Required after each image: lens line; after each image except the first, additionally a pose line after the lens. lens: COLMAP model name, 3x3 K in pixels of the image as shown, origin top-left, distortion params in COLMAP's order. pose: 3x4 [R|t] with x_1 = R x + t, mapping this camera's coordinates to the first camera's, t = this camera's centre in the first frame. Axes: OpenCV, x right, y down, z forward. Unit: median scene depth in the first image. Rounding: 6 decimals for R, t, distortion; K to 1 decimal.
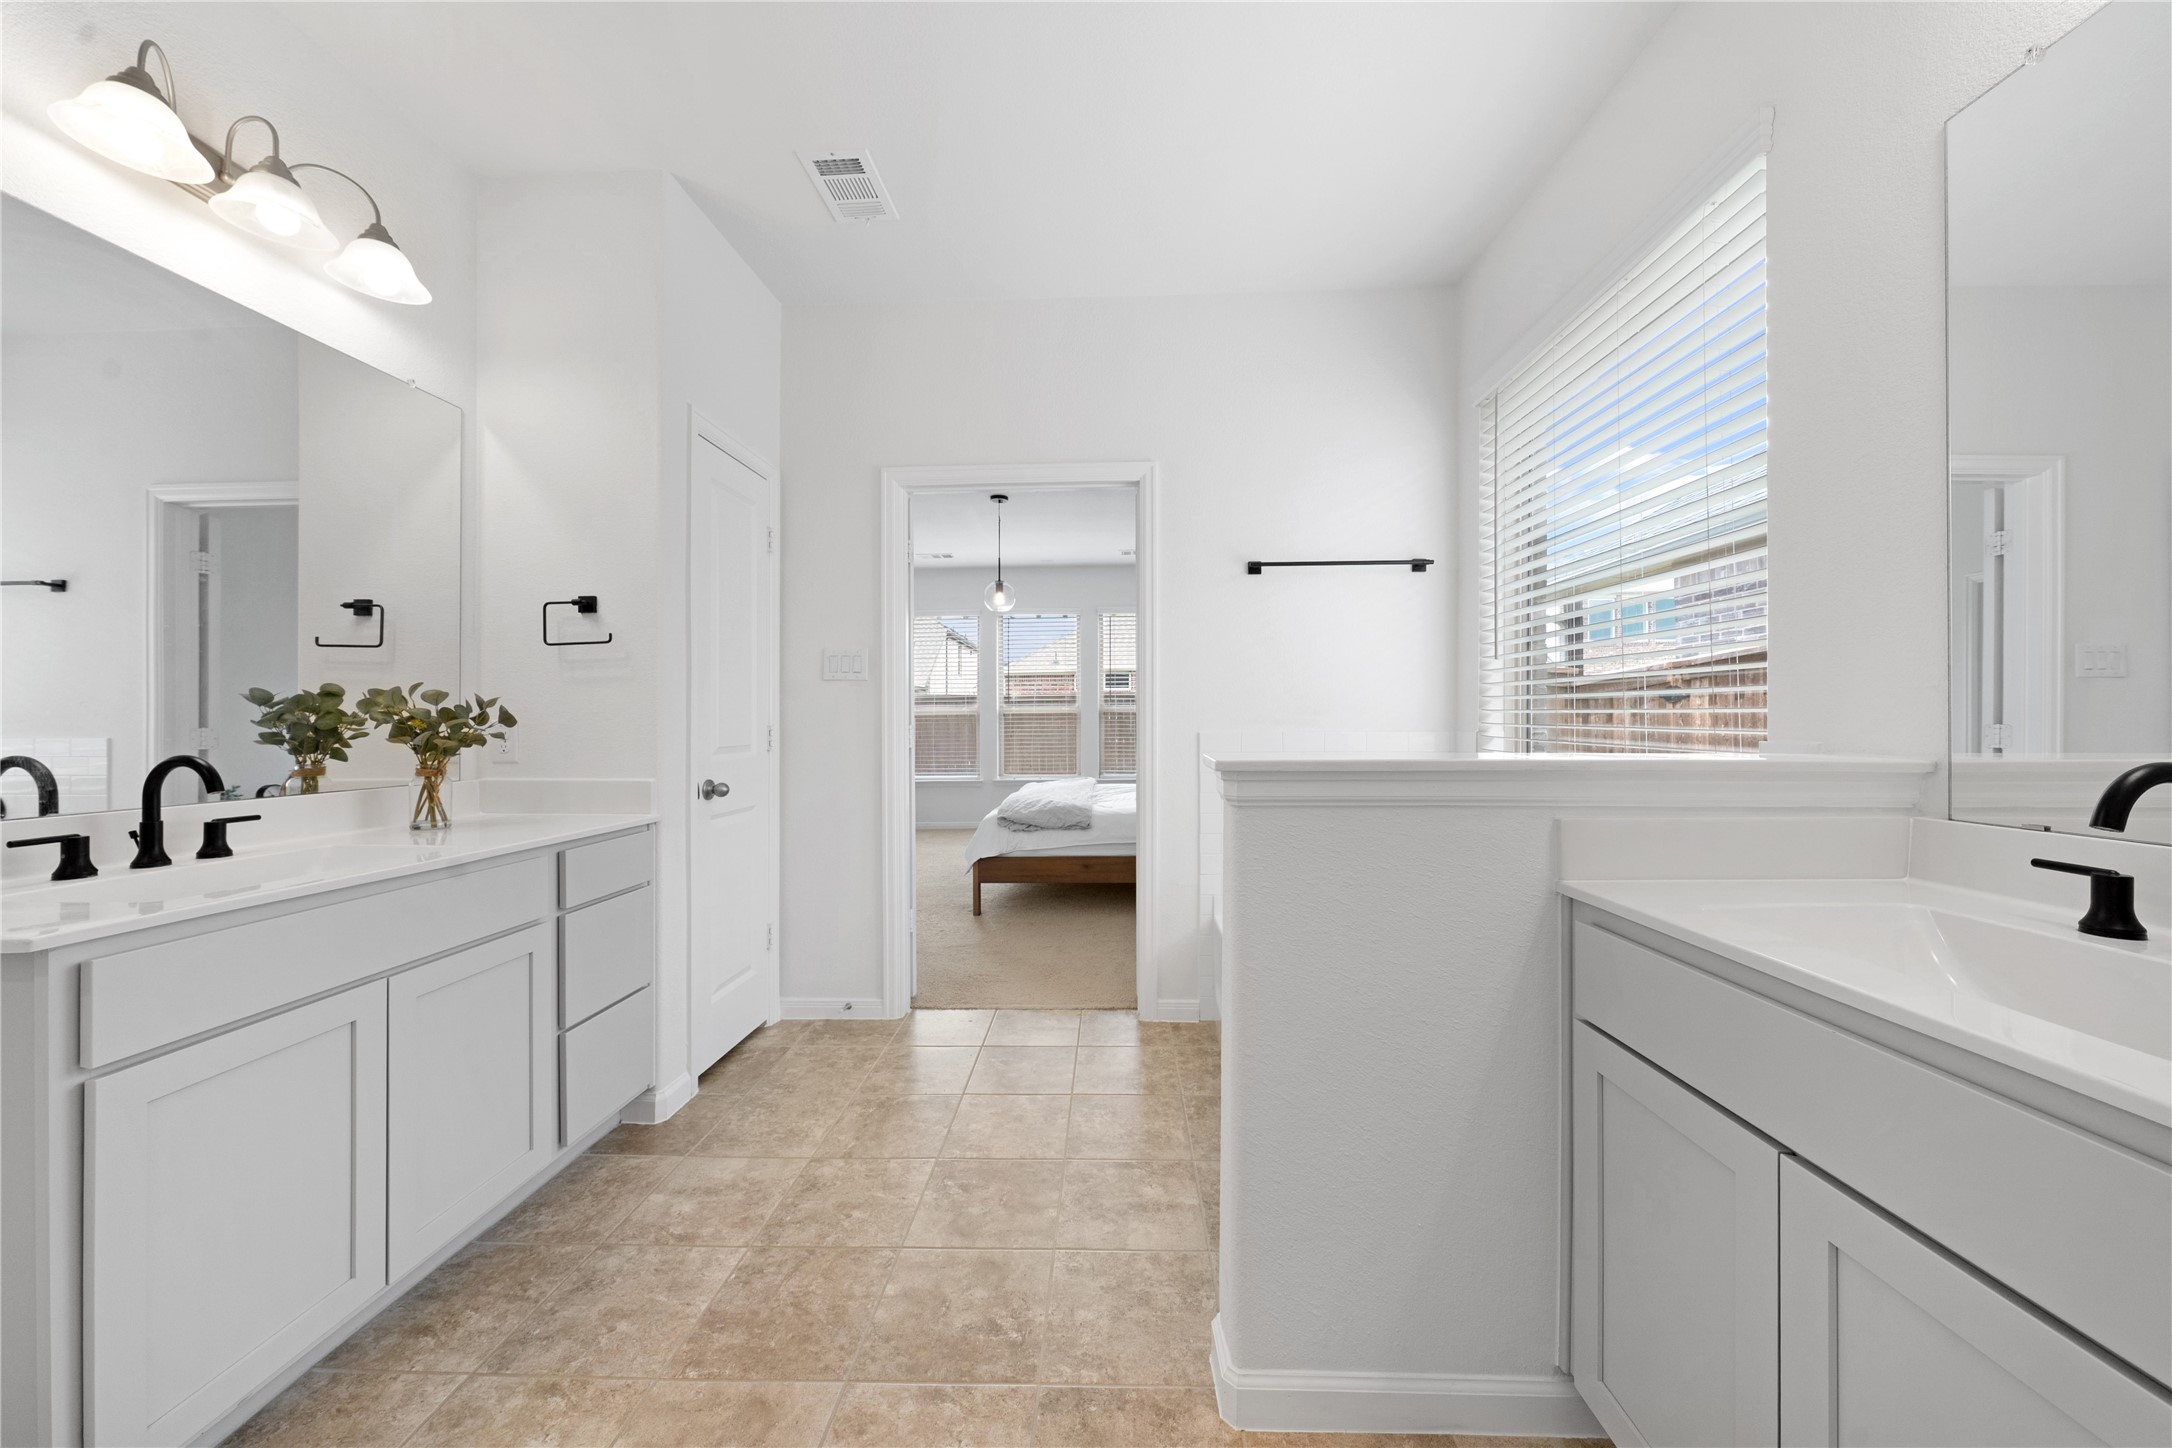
lens RADIAL K [[788.4, 0, 1089.0], [0, 788.4, 721.3], [0, 0, 1]] dist [-0.000409, -0.000024]
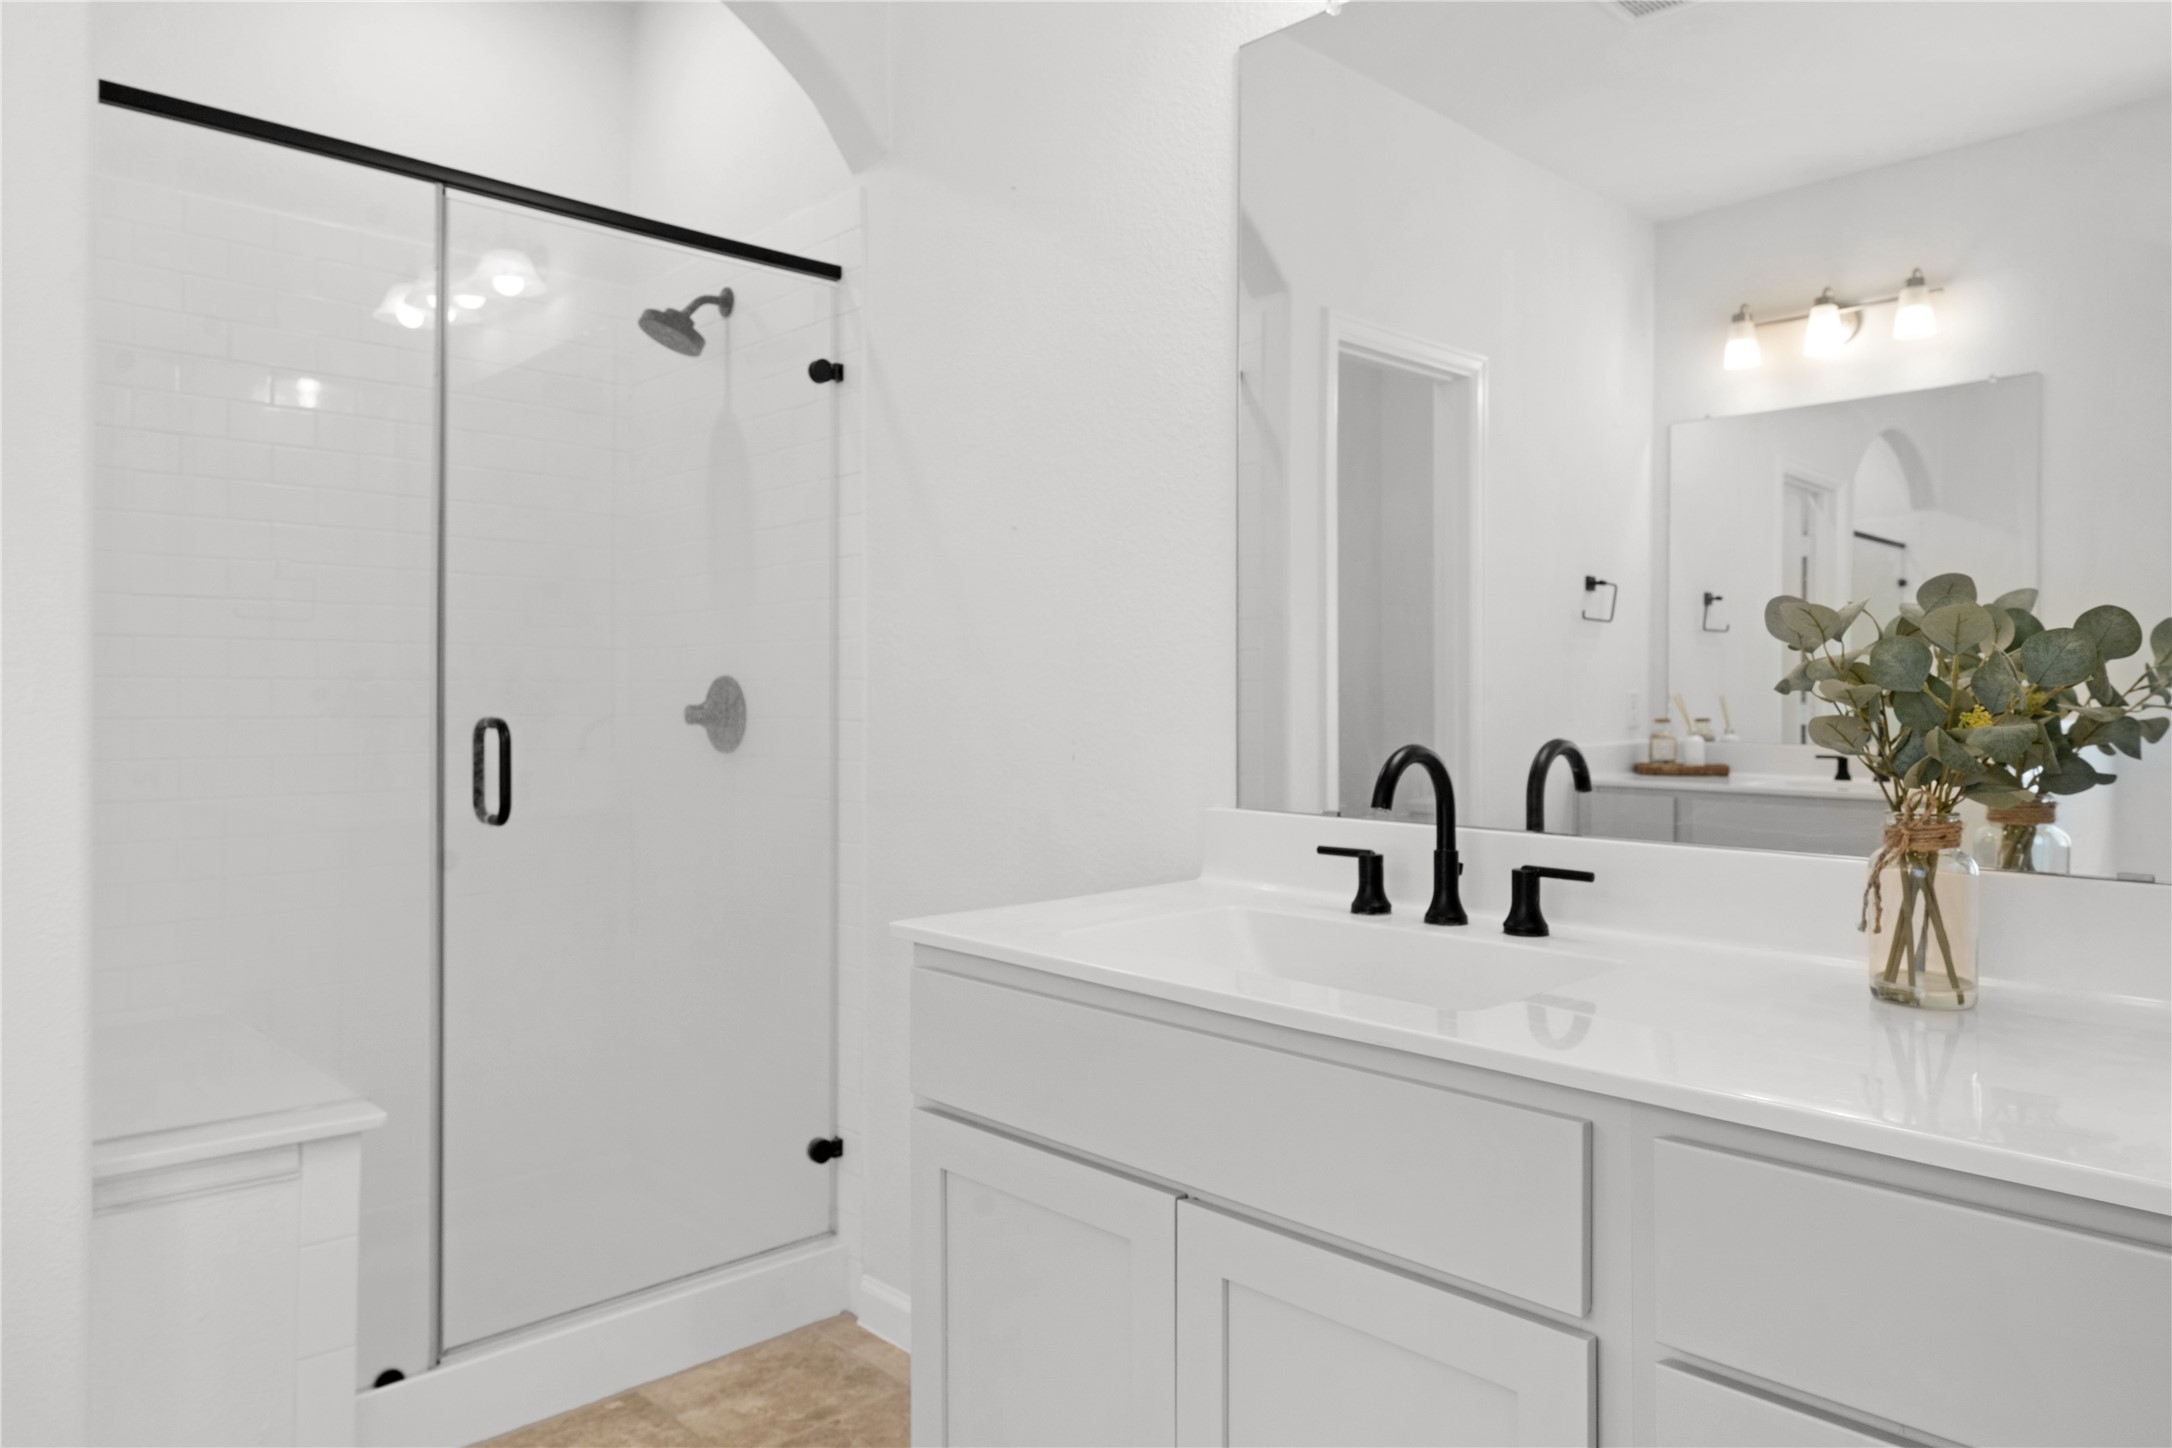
lens RADIAL K [[1425.1, 0, 1085.2], [0, 1425.1, 684.9], [0, 0, 1]] dist [-0.003959, -0.000830]
pose [[-0.694197, 0.001268, -0.719784, -0.188307], [0.003860, 0.999991, -0.001961, 0.001048], [0.719774, -0.004140, -0.694196, 1.485051]]
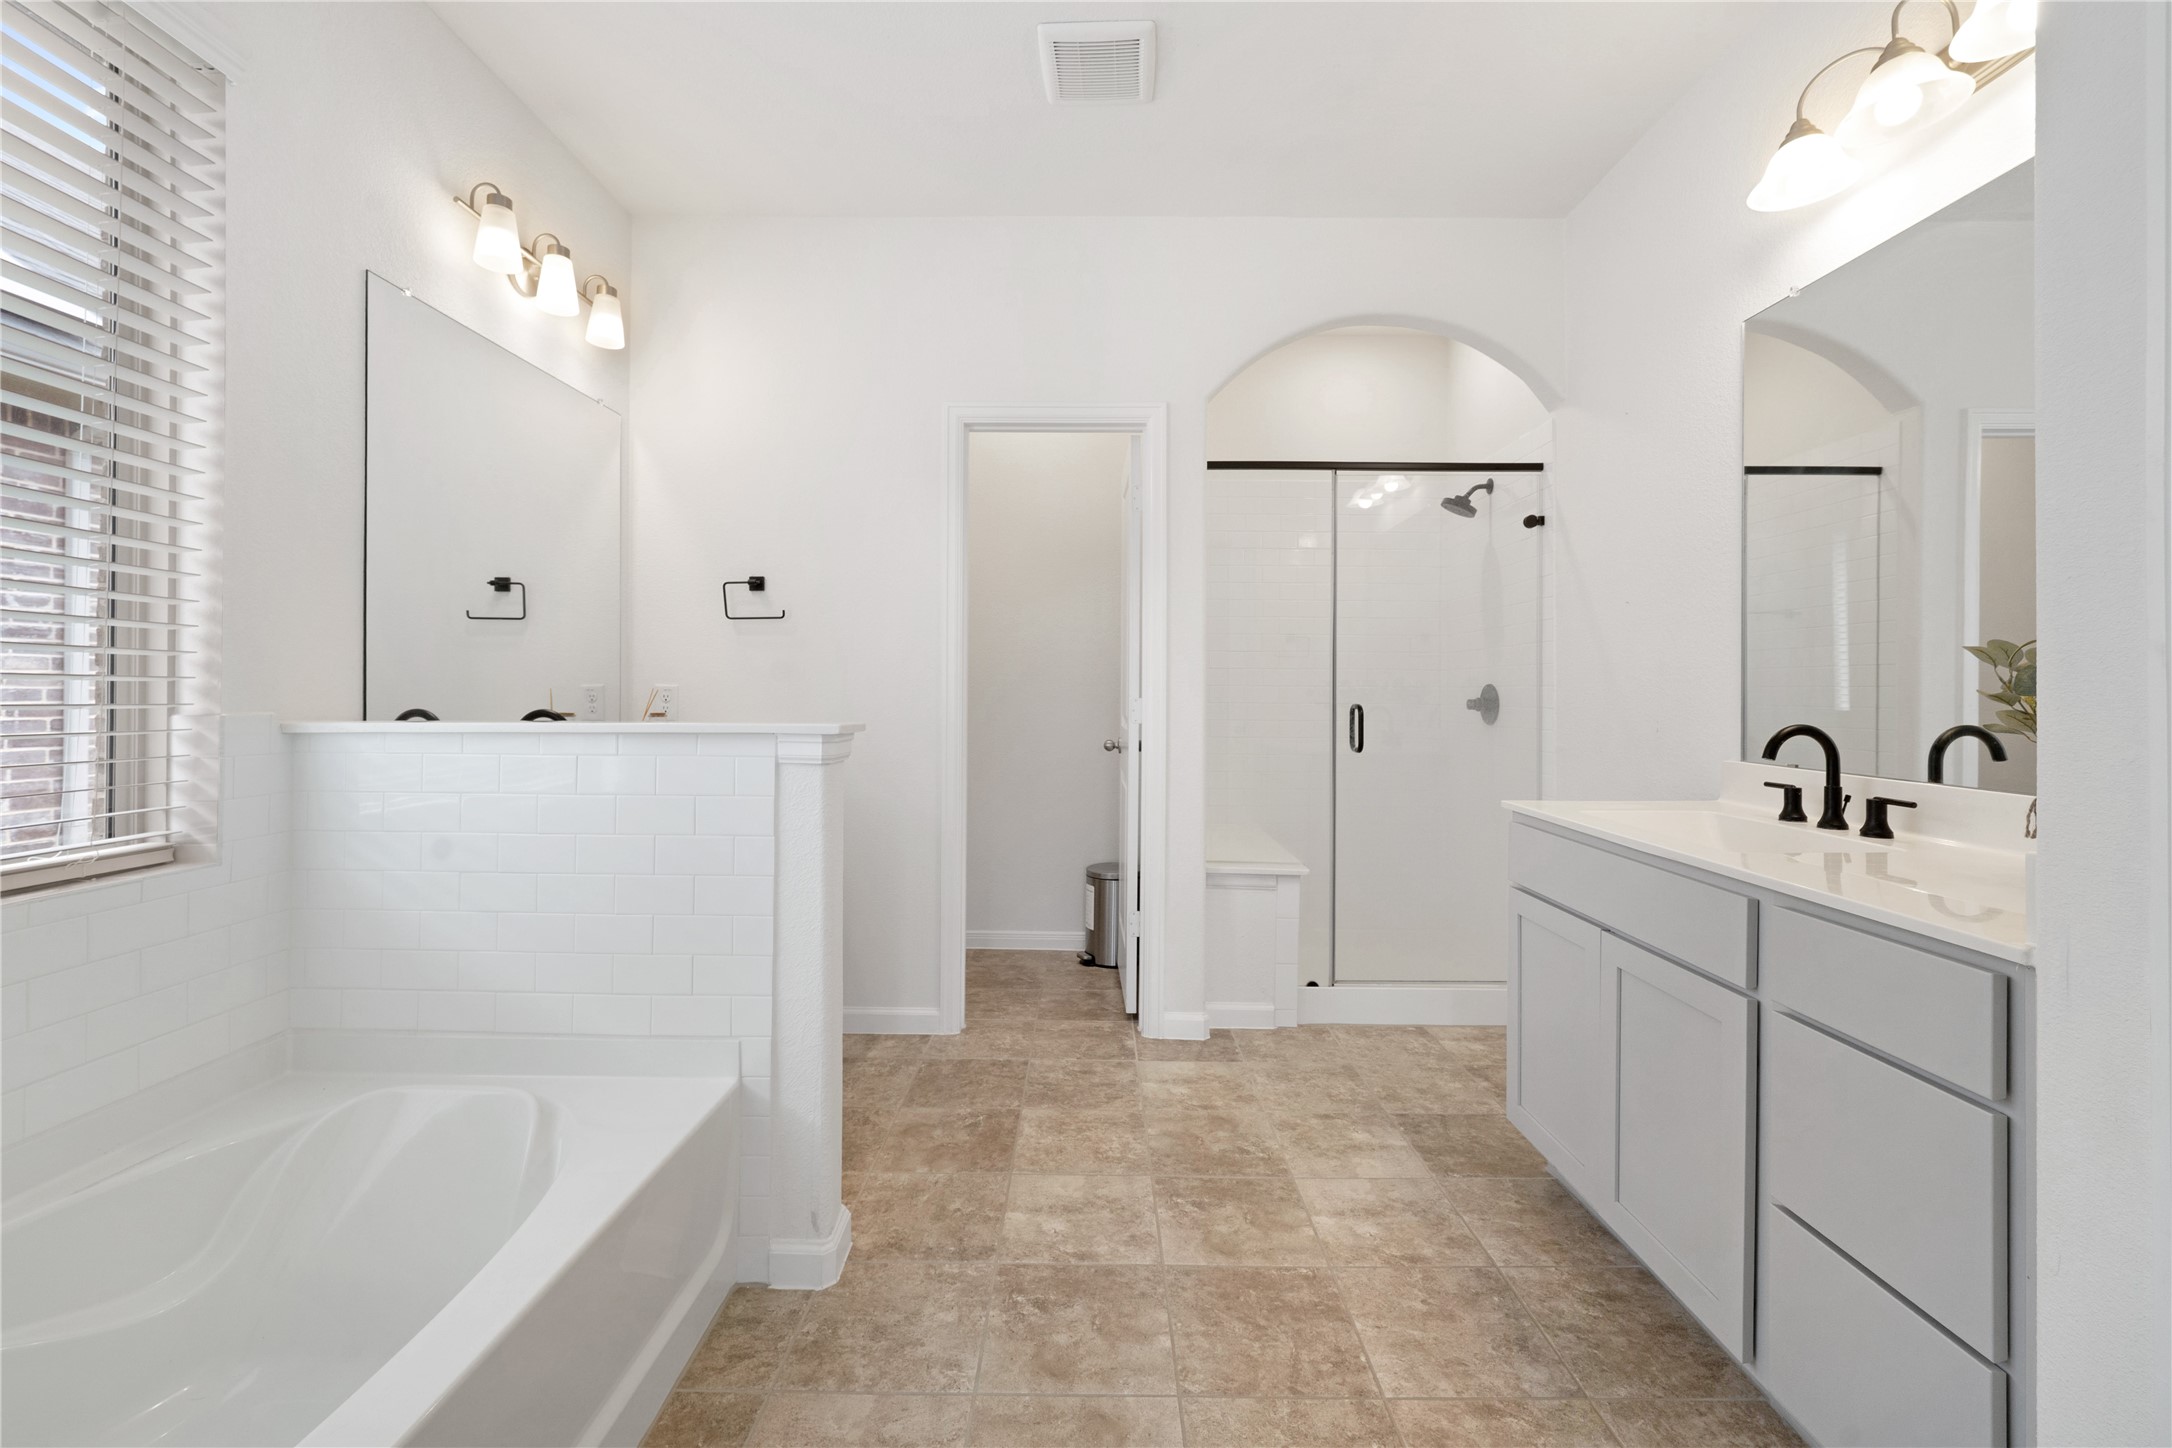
lens RADIAL K [[931.3, 0, 1088.6], [0, 931.3, 688.6], [0, 0, 1]] dist [-0.000605, -0.000028]
pose [[-0.999525, 0.003380, -0.030637, -0.142421], [0.003434, 0.999993, -0.001722, -0.004250], [0.030631, -0.001827, -0.999529, 2.102889]]
